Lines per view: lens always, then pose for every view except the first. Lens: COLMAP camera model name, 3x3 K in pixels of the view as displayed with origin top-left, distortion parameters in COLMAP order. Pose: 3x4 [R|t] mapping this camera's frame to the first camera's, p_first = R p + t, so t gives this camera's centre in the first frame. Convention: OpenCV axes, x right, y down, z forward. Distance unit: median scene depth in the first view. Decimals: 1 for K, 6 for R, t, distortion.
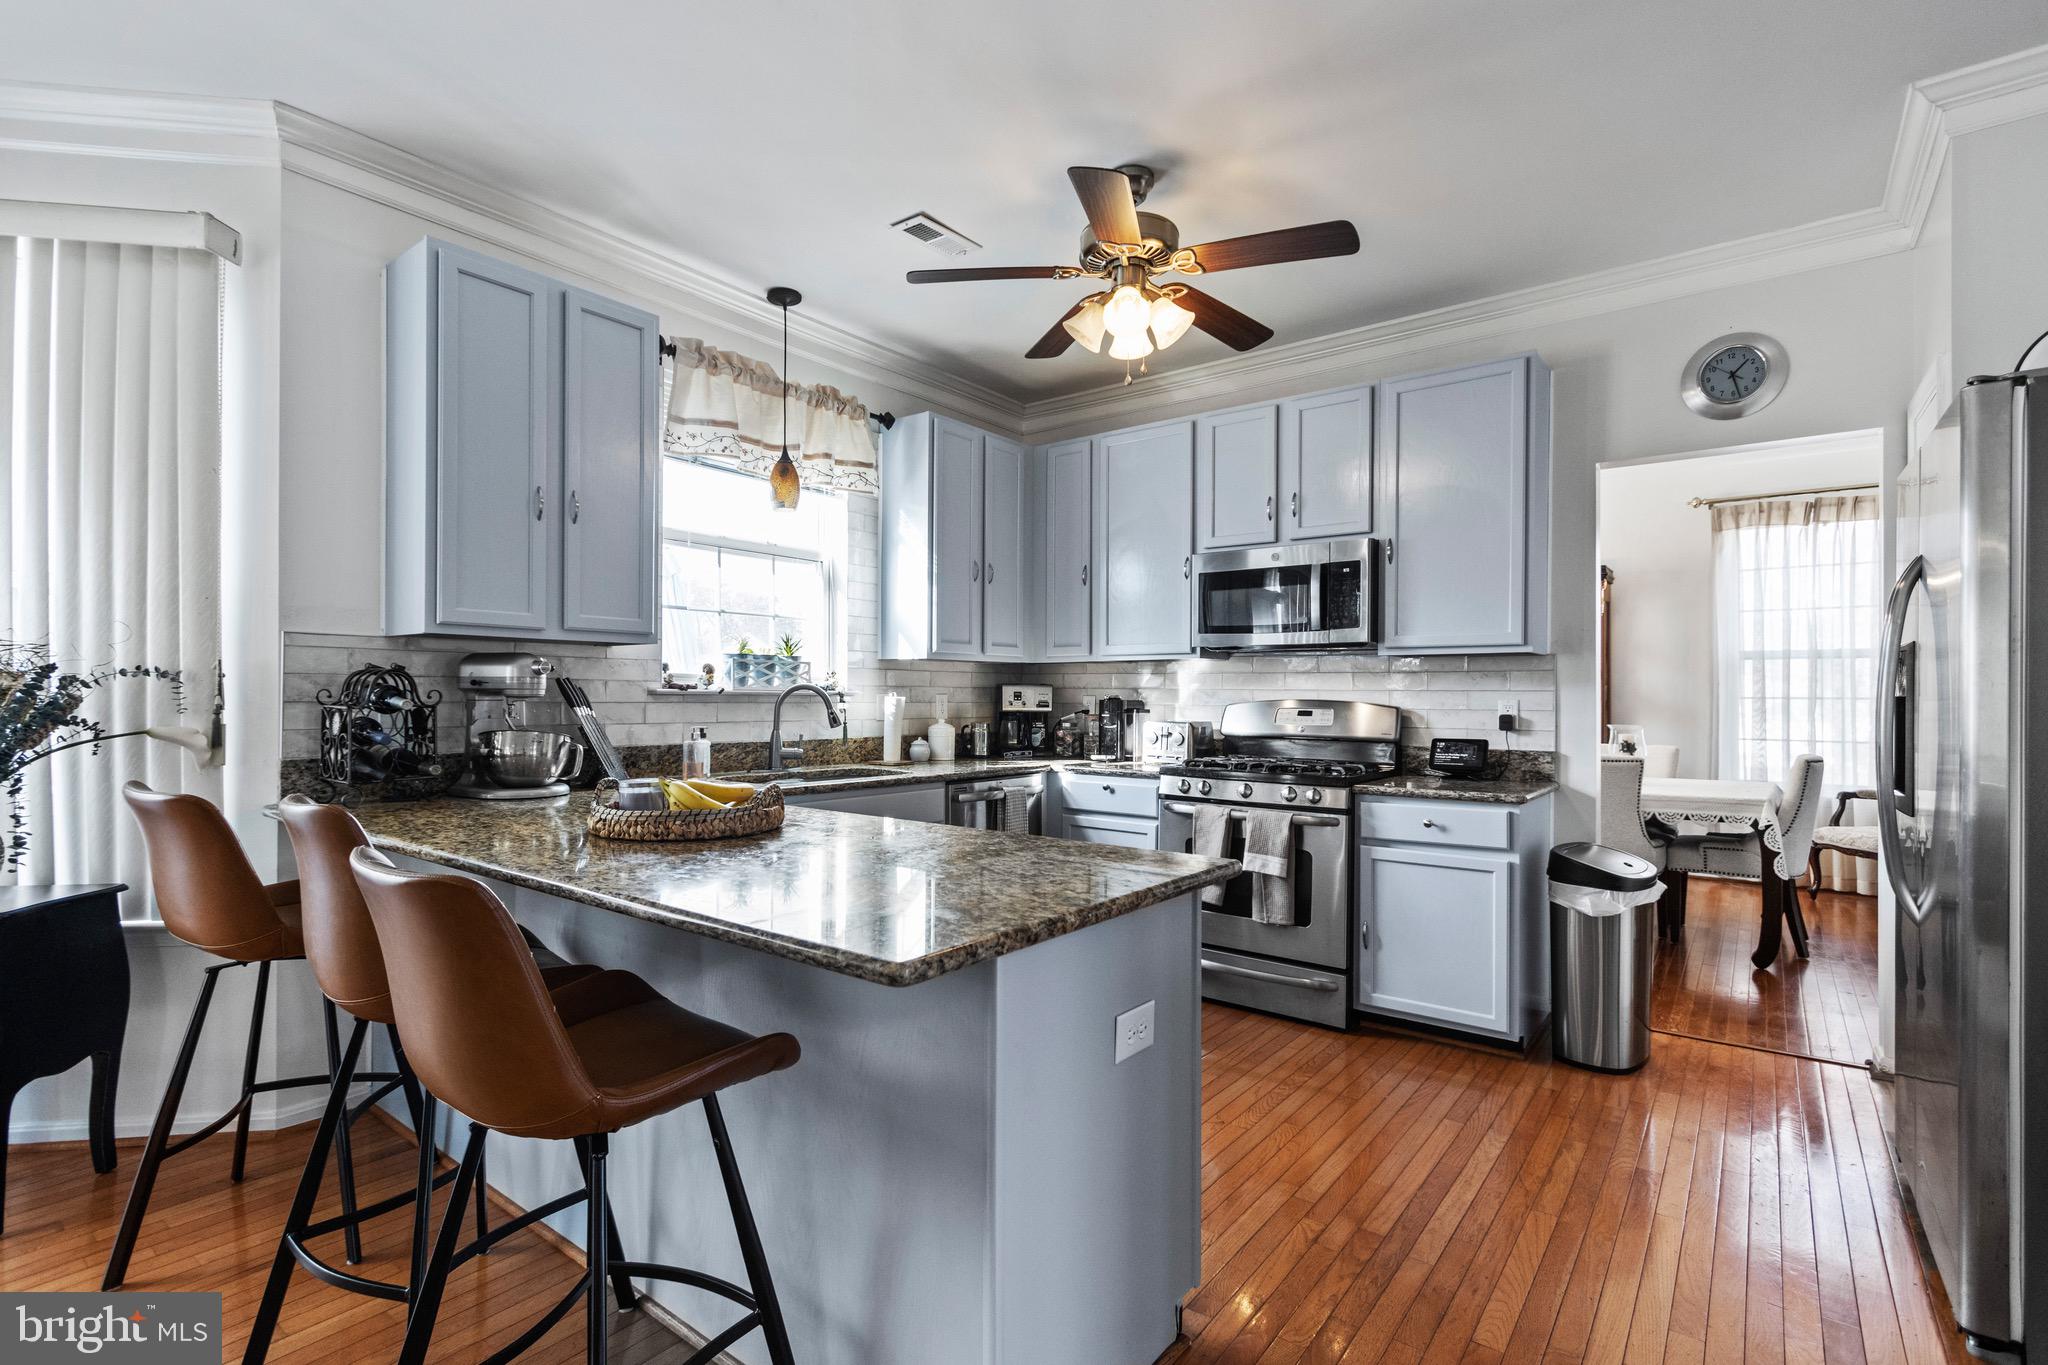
lens RADIAL K [[962.8, 0, 1021.0], [0, 962.8, 688.1], [0, 0, 1]] dist [0.009313, -0.004651]
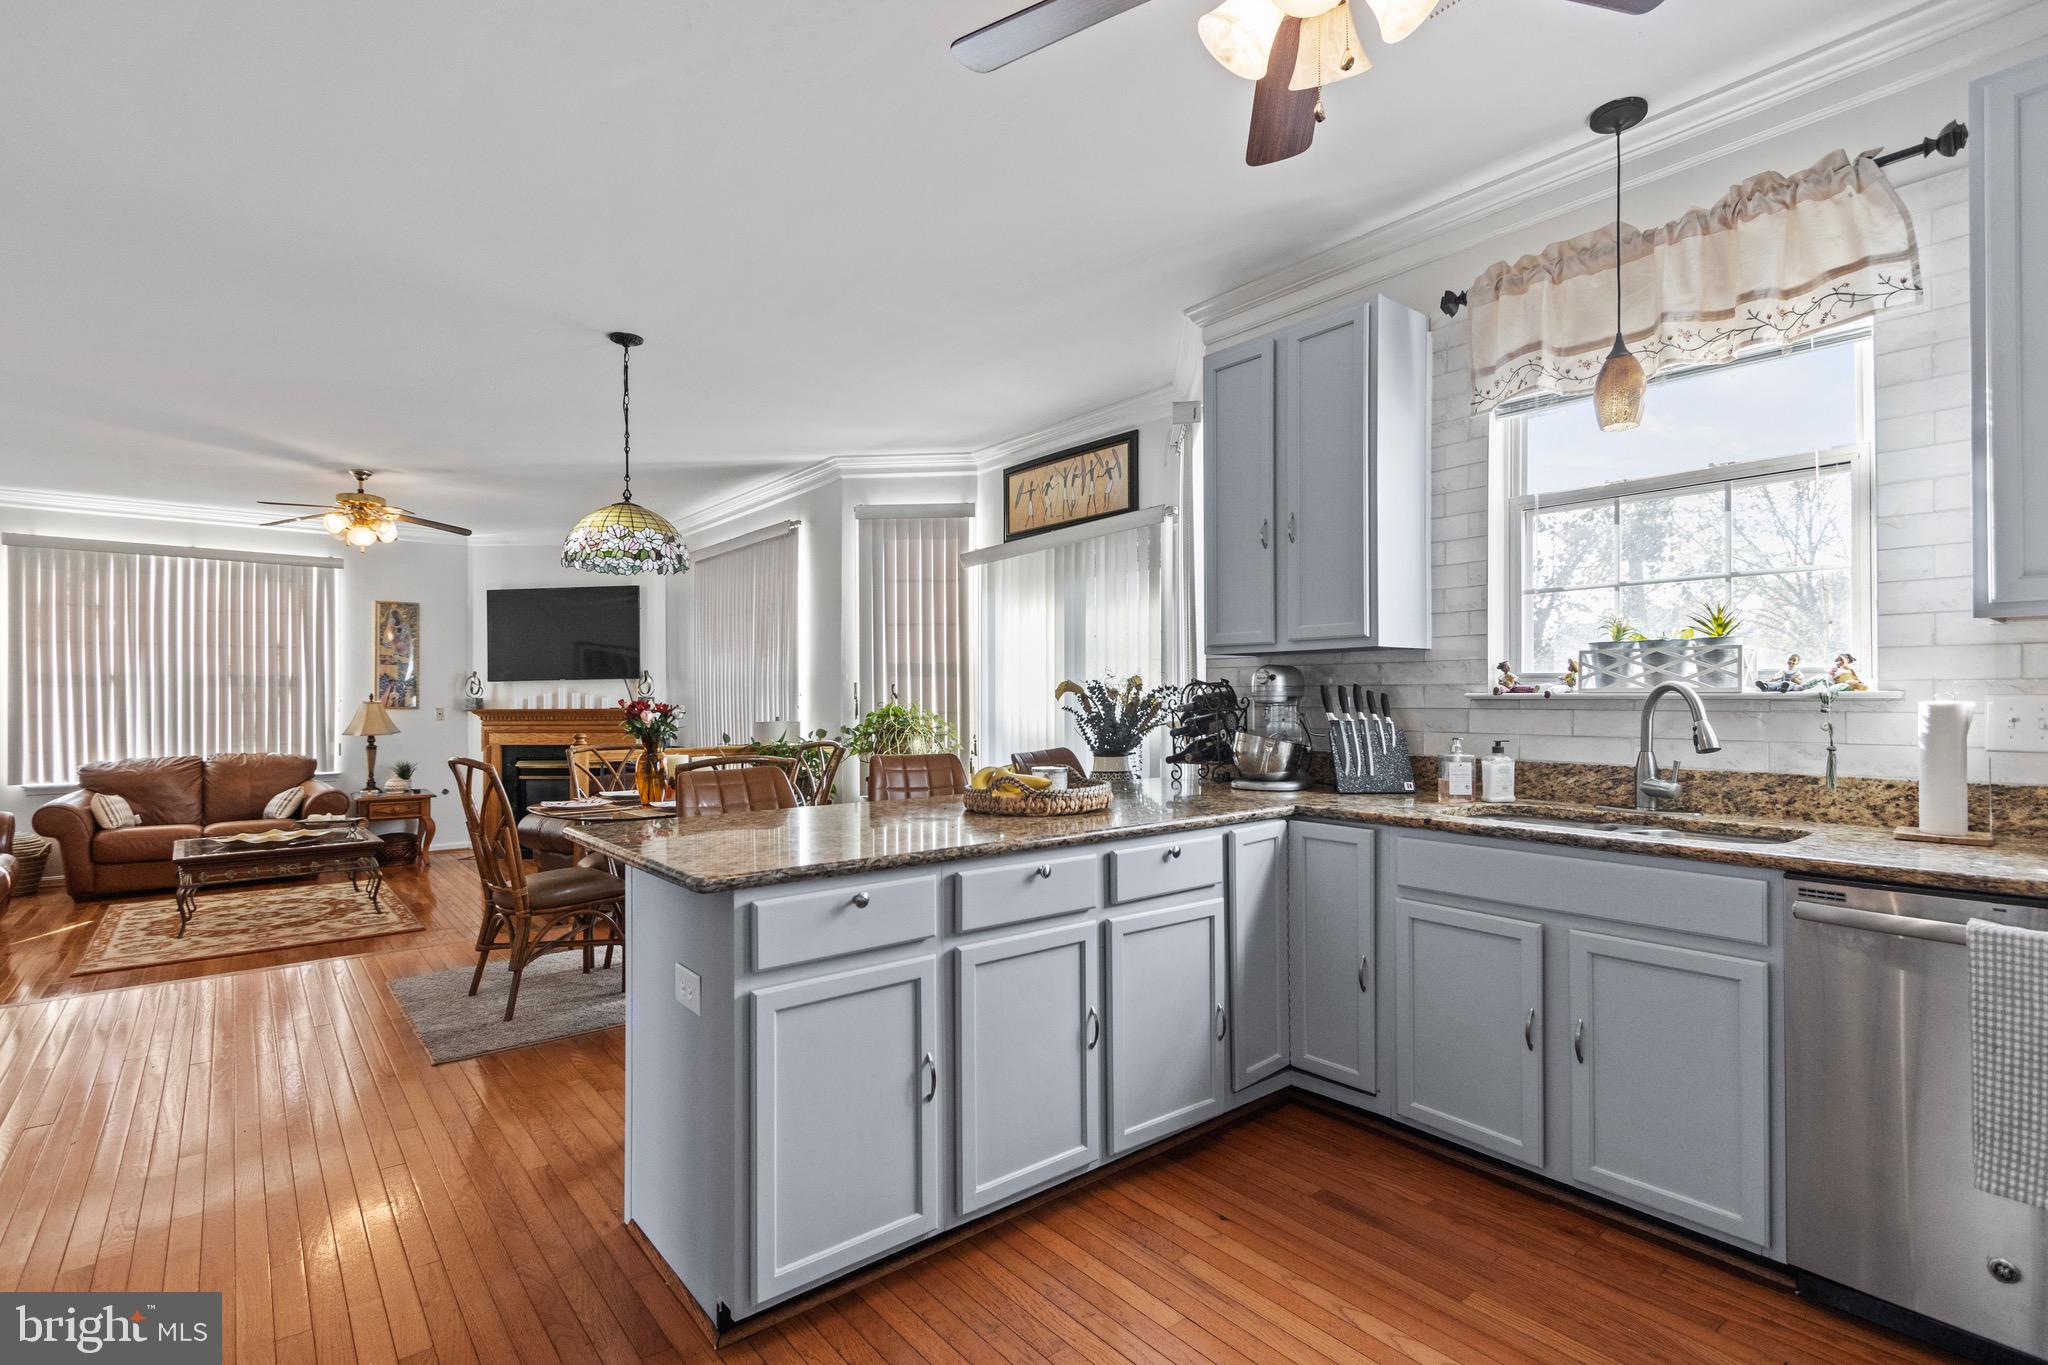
lens RADIAL K [[962.8, 0, 1020.6], [0, 962.8, 697.2], [0, 0, 1]] dist [0.009313, -0.004651]
pose [[-0.232497, -0.003708, -0.972590, 0.515836], [0.012333, 0.999901, -0.006761, 0.004873], [0.972519, -0.013567, -0.232428, 0.742711]]
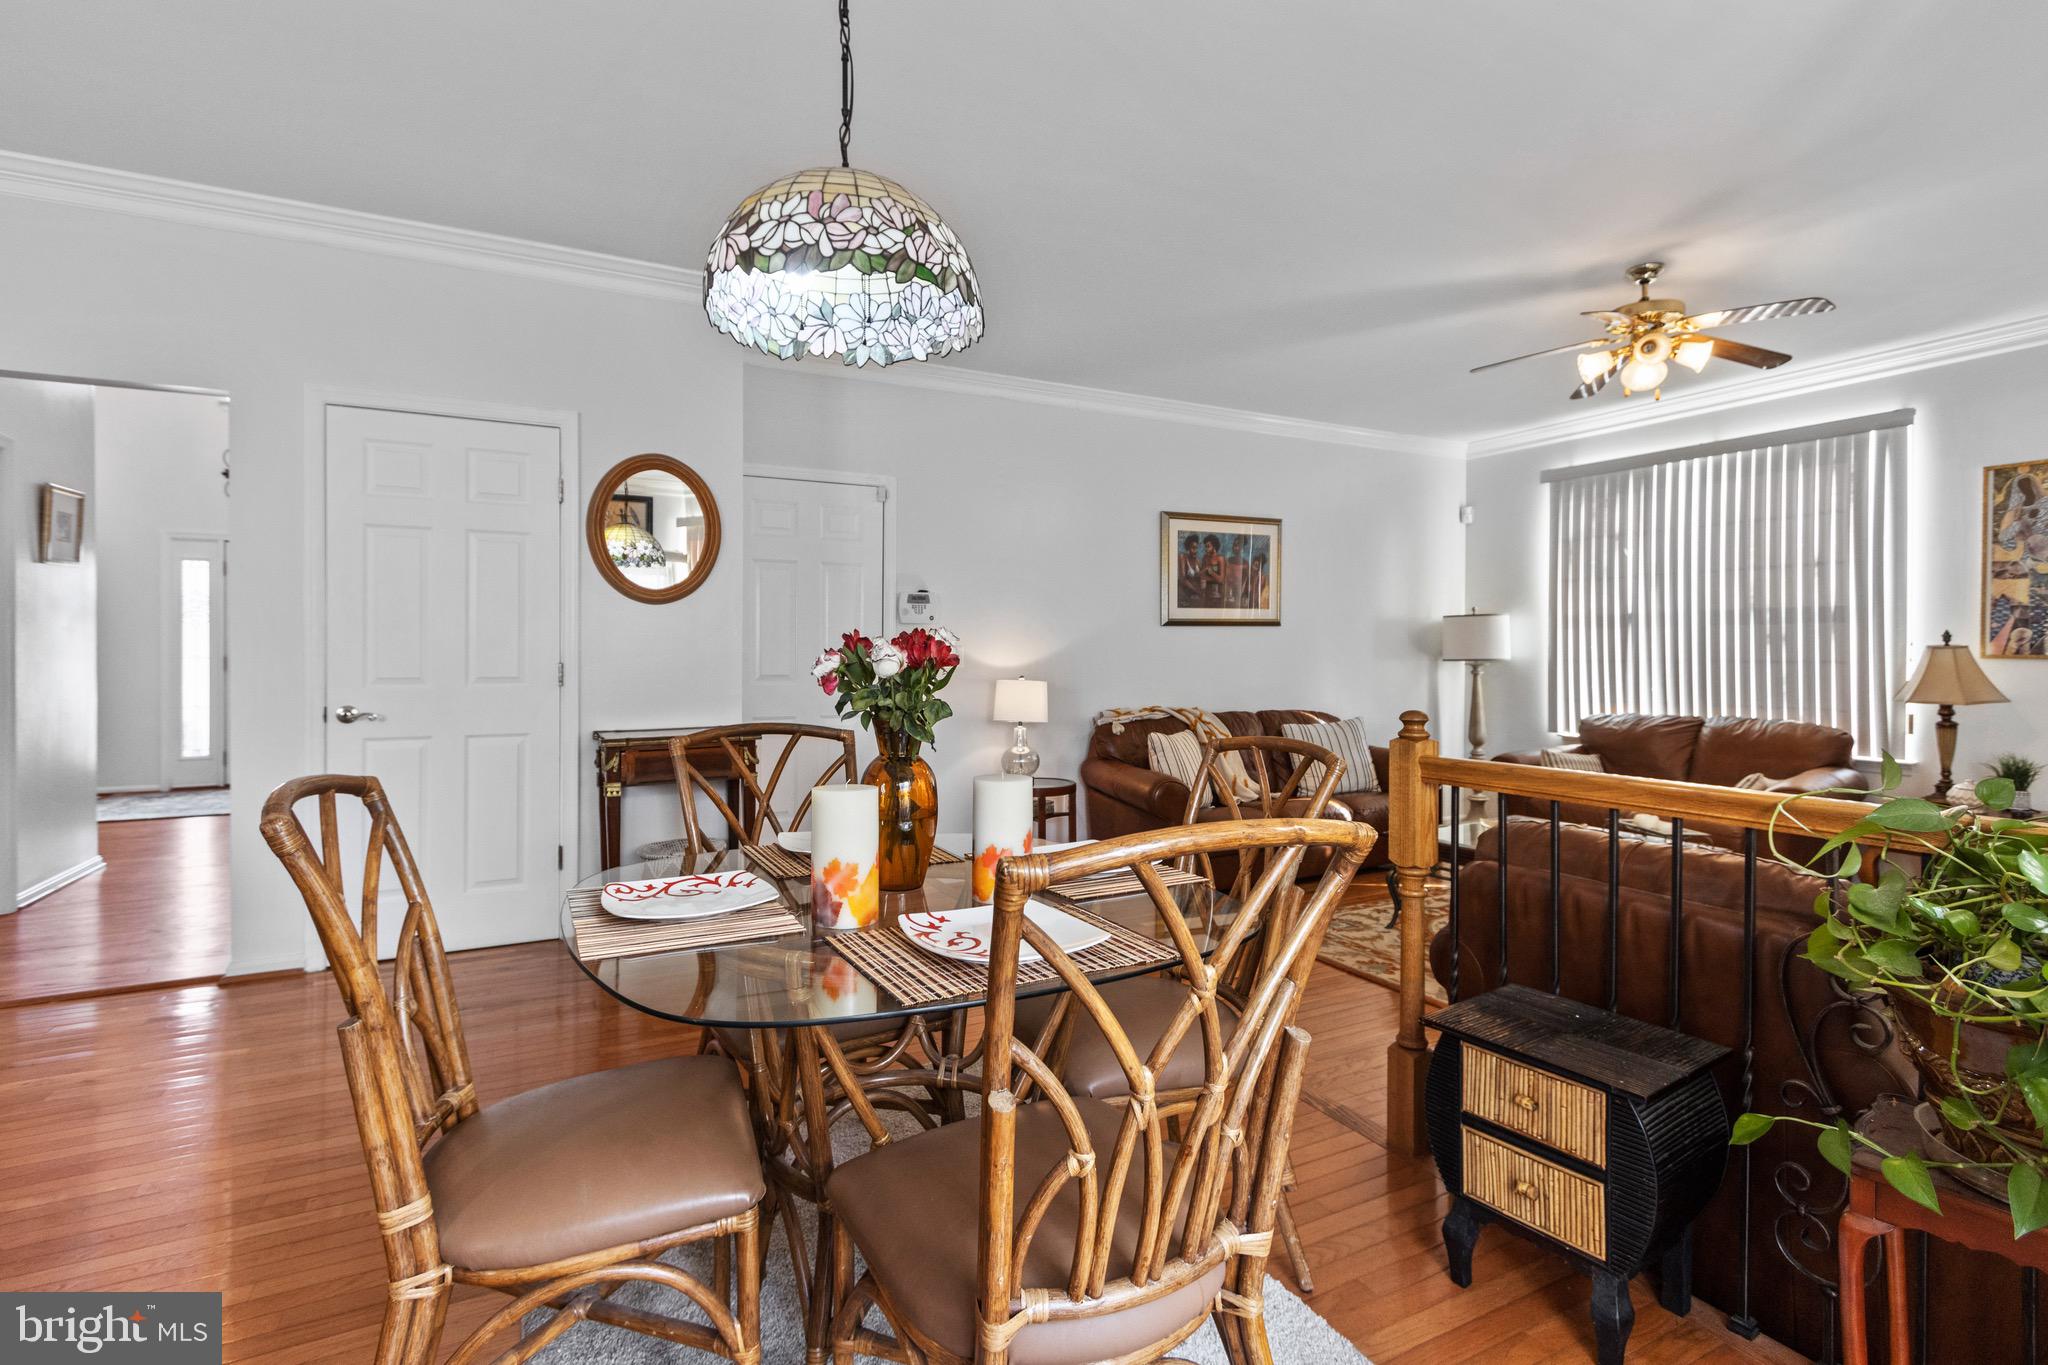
lens RADIAL K [[962.8, 0, 1014.0], [0, 962.8, 664.3], [0, 0, 1]] dist [0.009313, -0.004651]
pose [[-0.903582, -0.010151, 0.428294, -0.731593], [-0.008378, 0.999947, 0.006025, 0.009301], [-0.428333, 0.001856, -0.903619, 0.450721]]
